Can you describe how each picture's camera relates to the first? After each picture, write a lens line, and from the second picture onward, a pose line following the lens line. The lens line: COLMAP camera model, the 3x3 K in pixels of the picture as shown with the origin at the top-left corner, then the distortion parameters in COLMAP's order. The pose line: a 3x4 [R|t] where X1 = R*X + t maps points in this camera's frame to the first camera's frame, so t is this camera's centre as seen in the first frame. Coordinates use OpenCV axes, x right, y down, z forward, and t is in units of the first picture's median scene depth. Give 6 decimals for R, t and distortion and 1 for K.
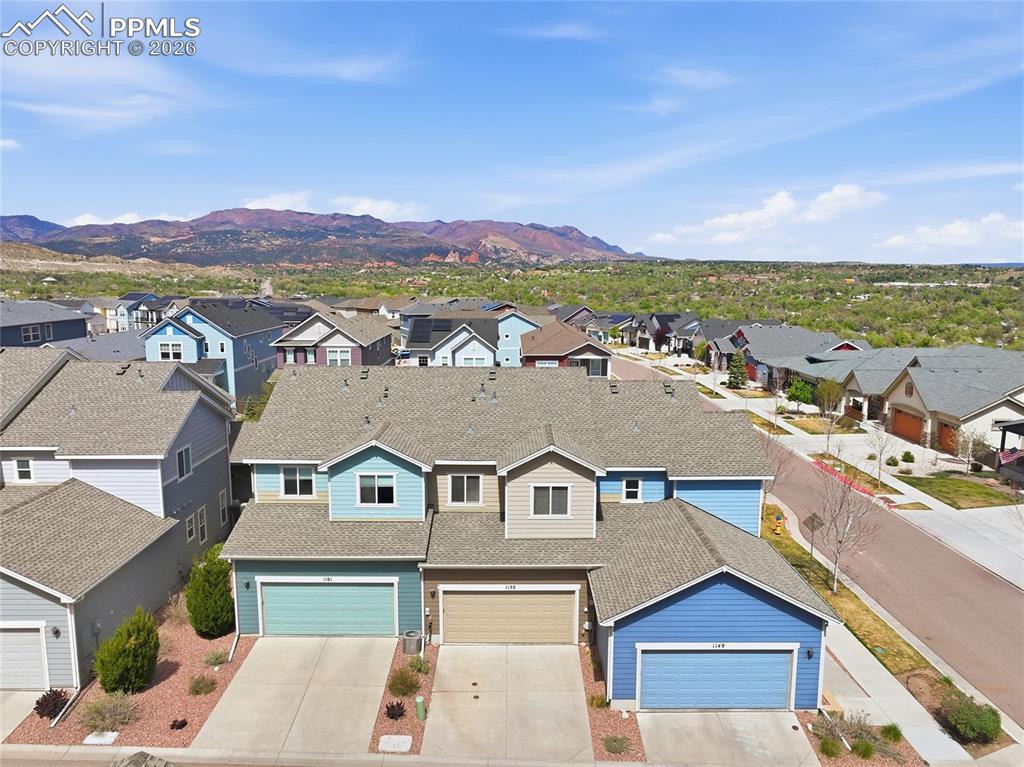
lens RADIAL K [[718.8, 0, 512.0], [0, 718.8, 383.5], [0, 0, 1]] dist [-0.001843, 0.011669]
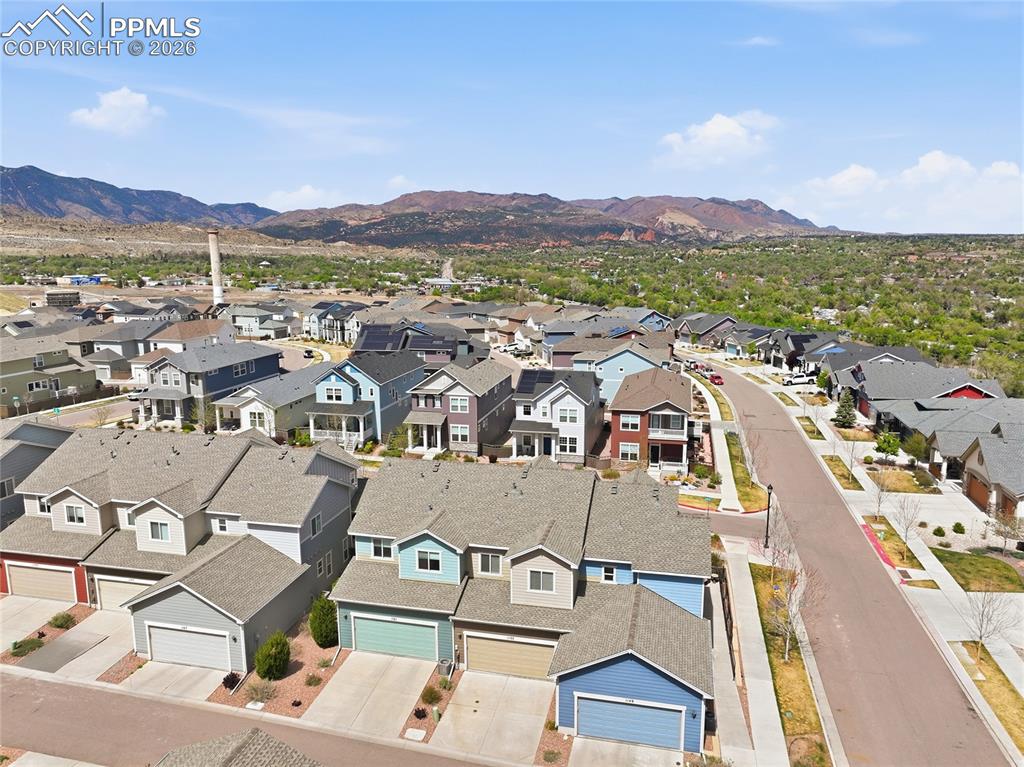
lens RADIAL K [[718.8, 0, 512.0], [0, 718.8, 383.5], [0, 0, 1]] dist [-0.001843, 0.011669]
pose [[0.971050, 0.033402, -0.236528, 0.135945], [-0.025709, 0.999038, 0.035536, -0.118287], [0.237487, -0.028426, 0.970975, -0.167708]]
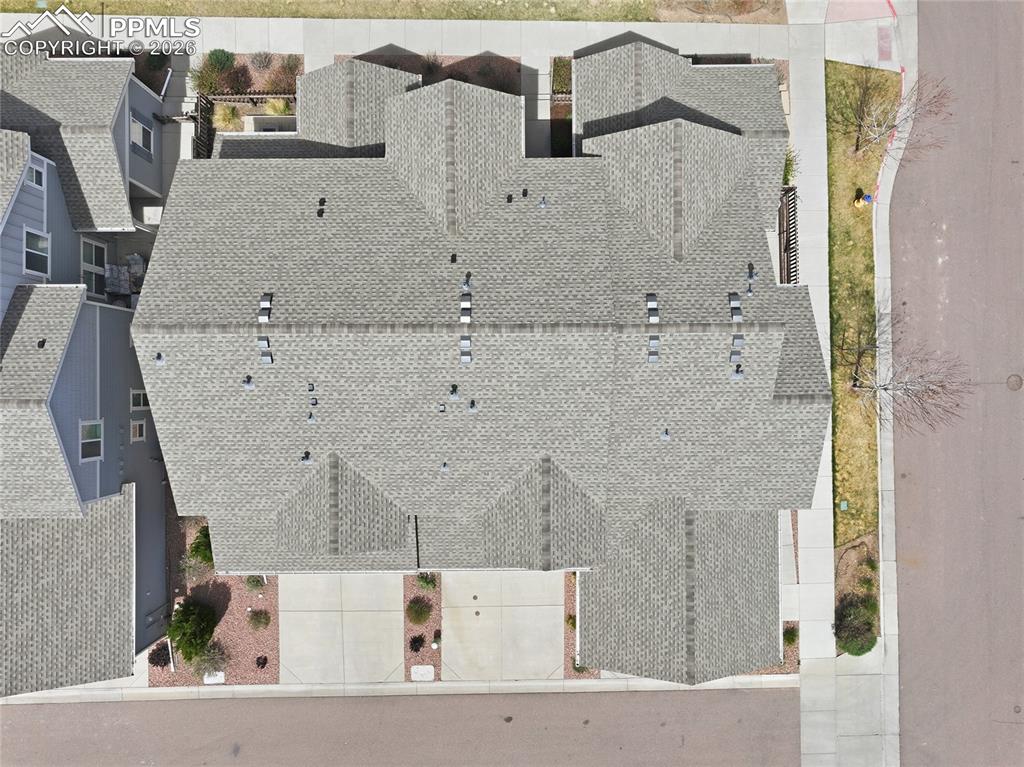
lens RADIAL K [[718.8, 0, 512.0], [0, 718.8, 383.5], [0, 0, 1]] dist [-0.001843, 0.011669]
pose [[0.999865, -0.003539, -0.016067, 0.012218], [0.016431, 0.165728, 0.986035, -0.324210], [-0.000826, -0.986165, 0.165764, 0.441179]]
